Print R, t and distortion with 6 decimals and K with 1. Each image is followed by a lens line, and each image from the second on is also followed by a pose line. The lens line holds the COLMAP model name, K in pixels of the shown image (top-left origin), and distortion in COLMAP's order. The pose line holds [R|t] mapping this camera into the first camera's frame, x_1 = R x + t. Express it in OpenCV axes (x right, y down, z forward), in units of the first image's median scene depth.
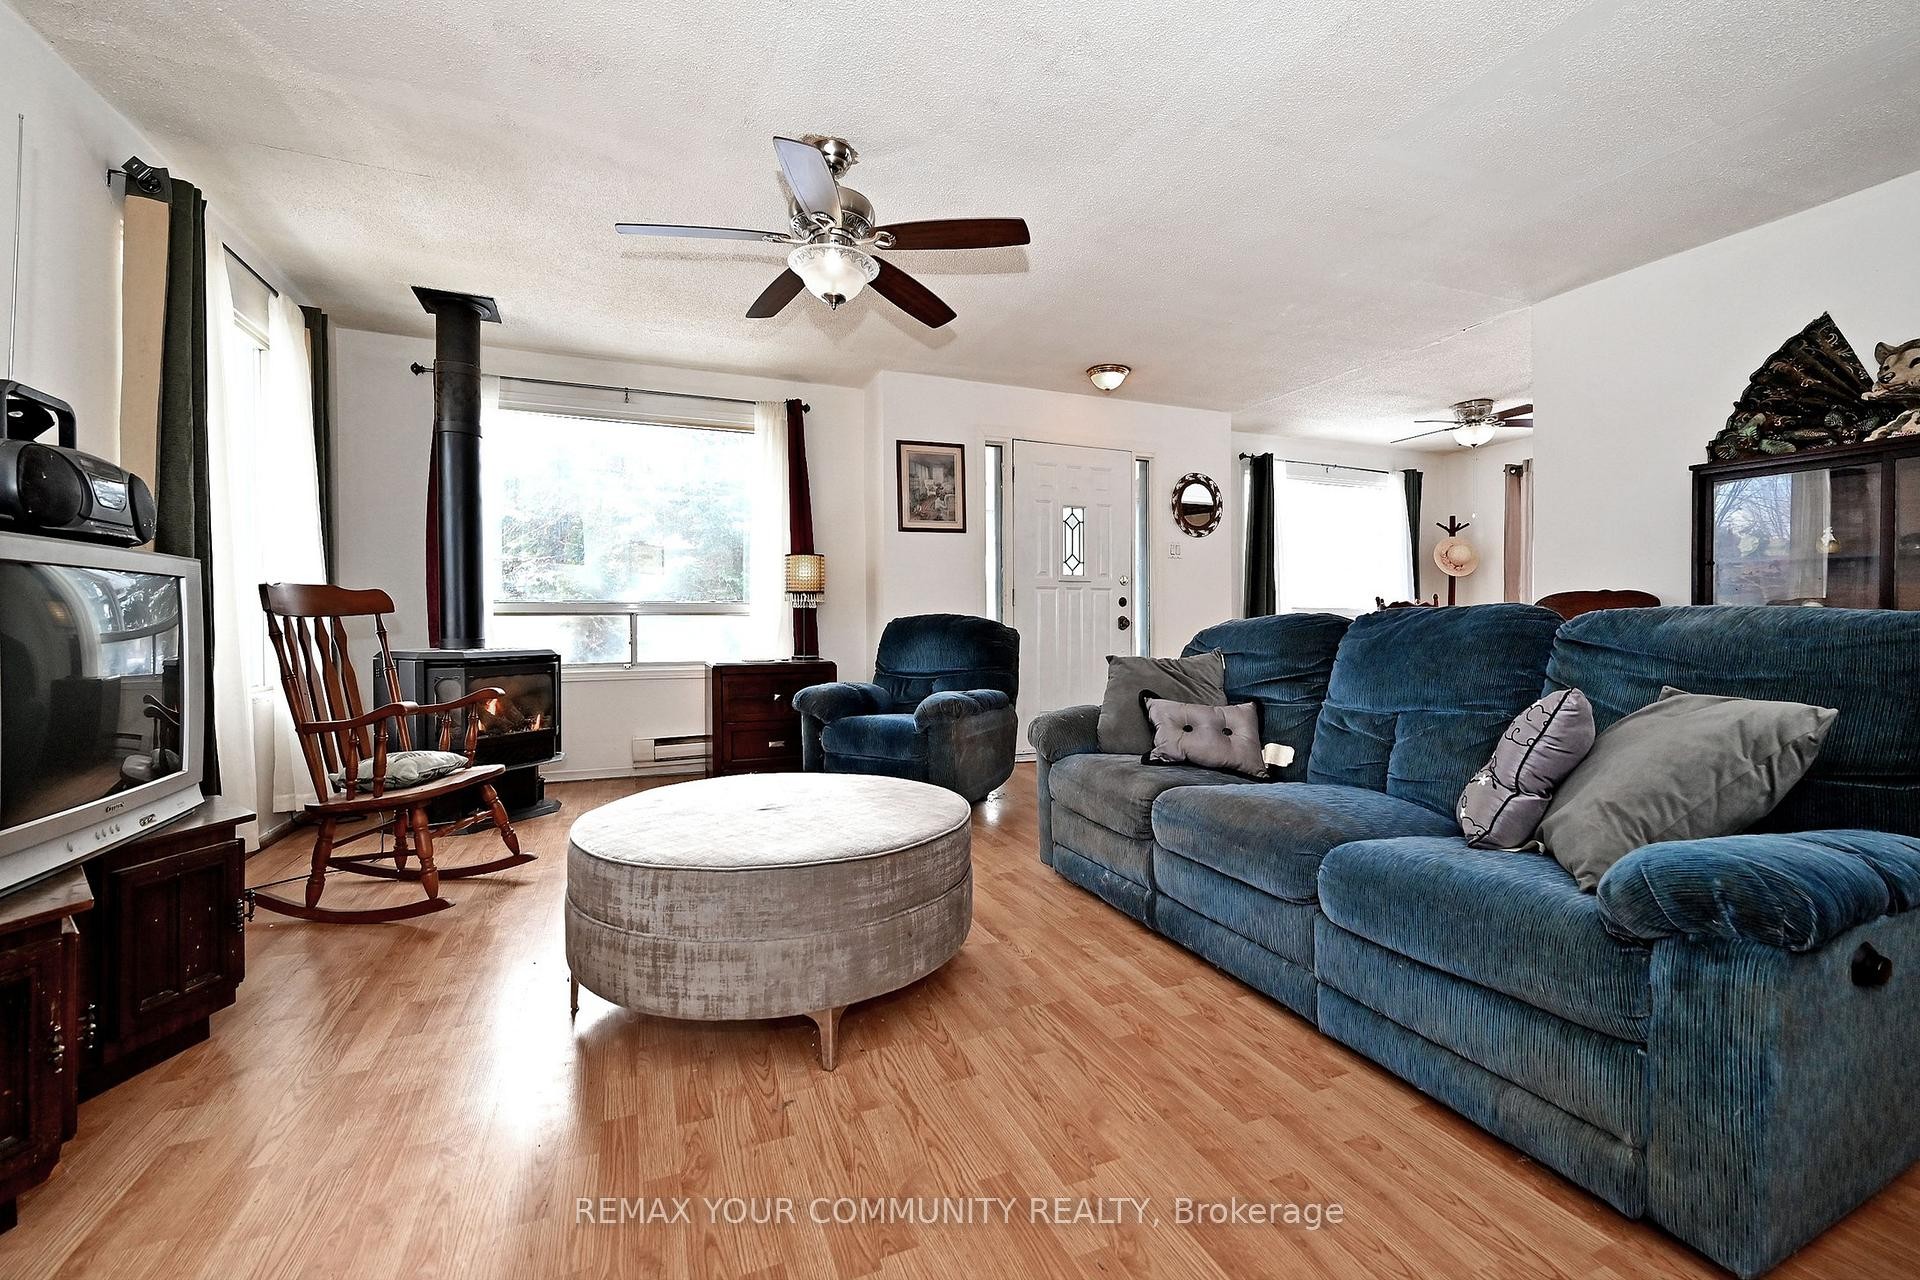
lens RADIAL K [[796.6, 0, 939.3], [0, 796.6, 610.8], [0, 0, 1]] dist [-0.001346, 0.000460]
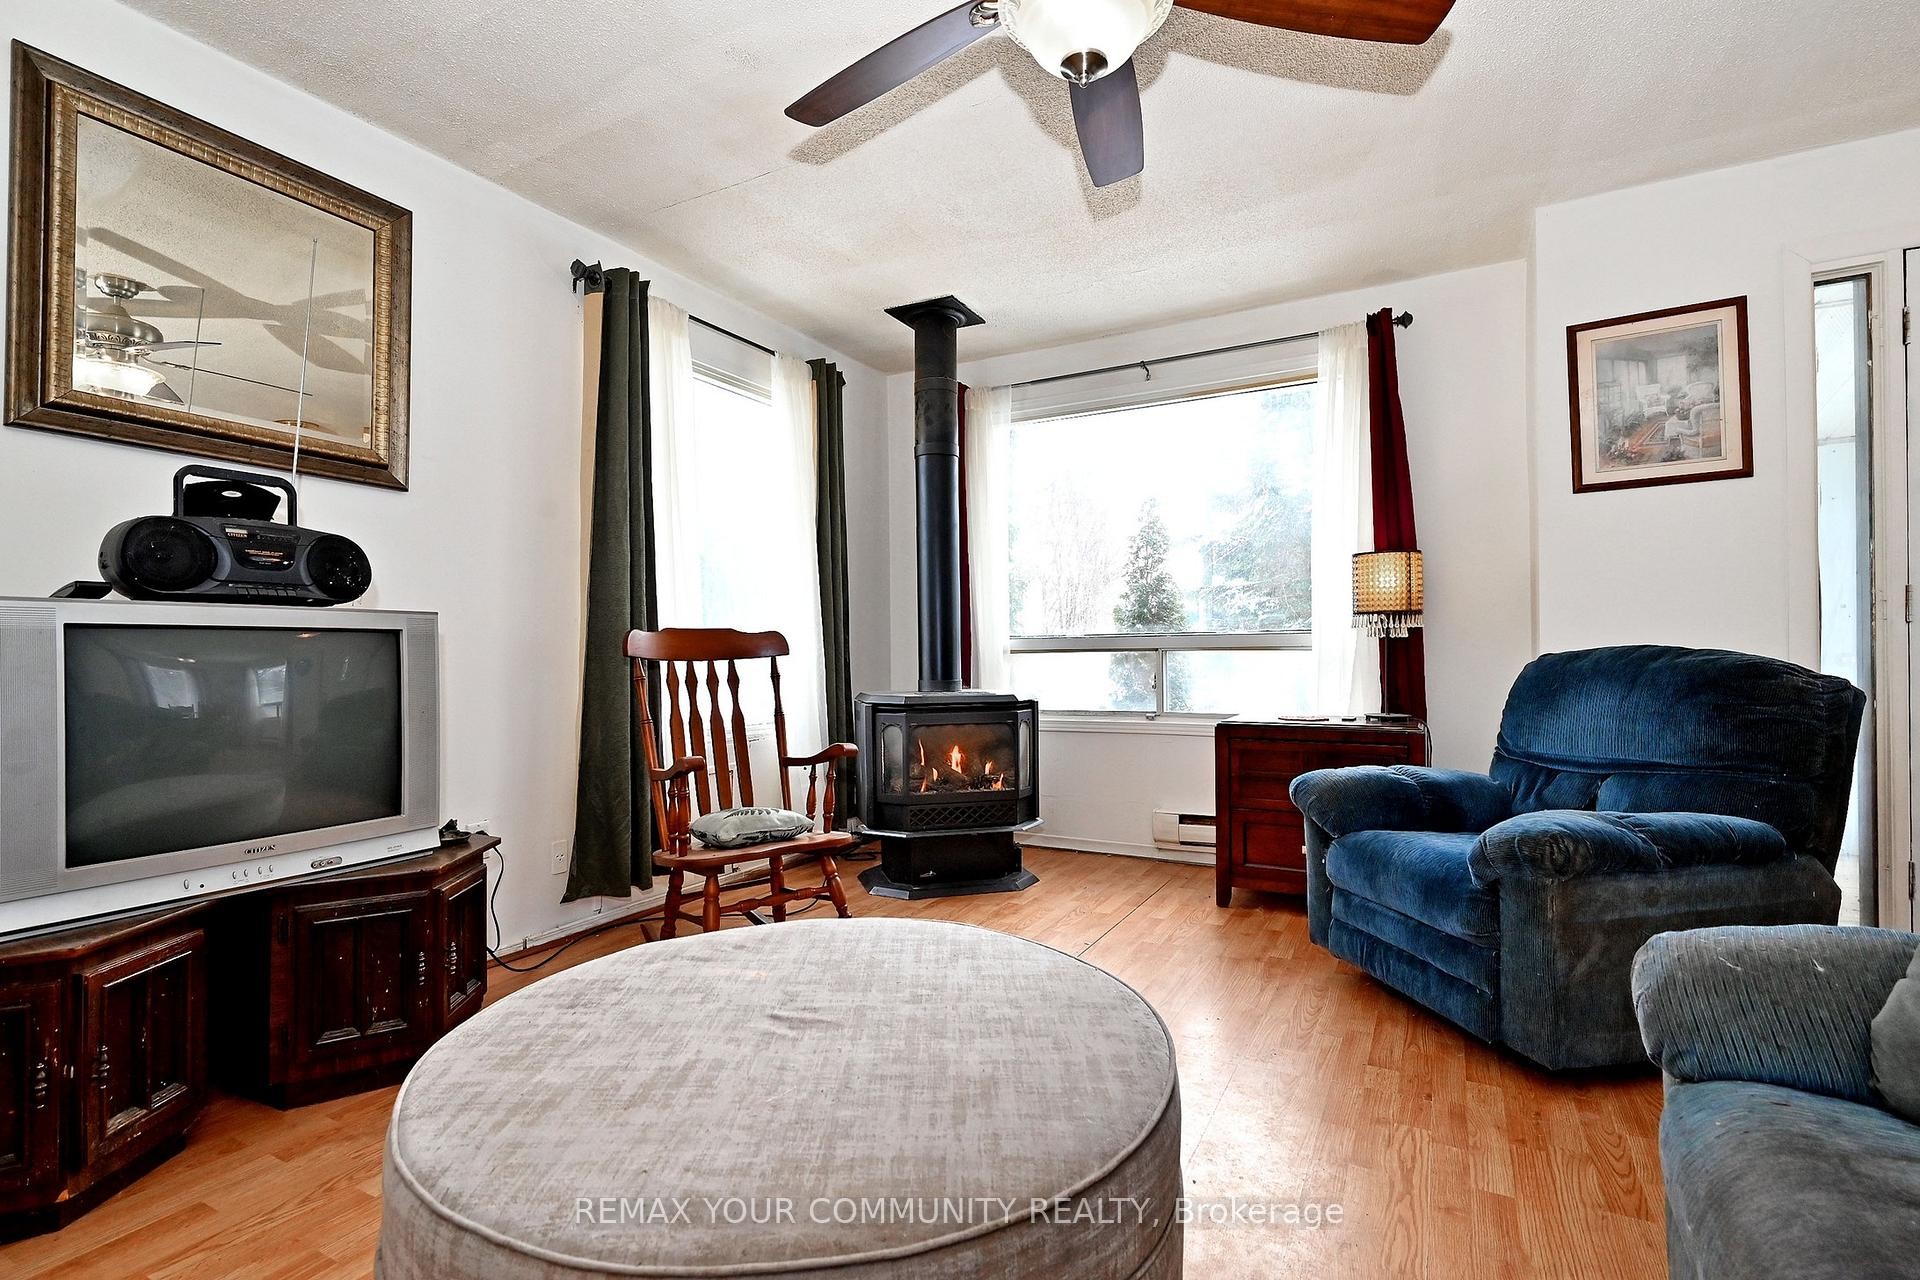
lens RADIAL K [[858.1, 0, 971.9], [0, 858.1, 637.6], [0, 0, 1]] dist [-0.000828, -0.000024]
pose [[0.631696, -0.017813, -0.775011, 0.160946], [0.017465, 0.999809, -0.008744, -0.003489], [0.775019, -0.008012, 0.631887, 0.353191]]
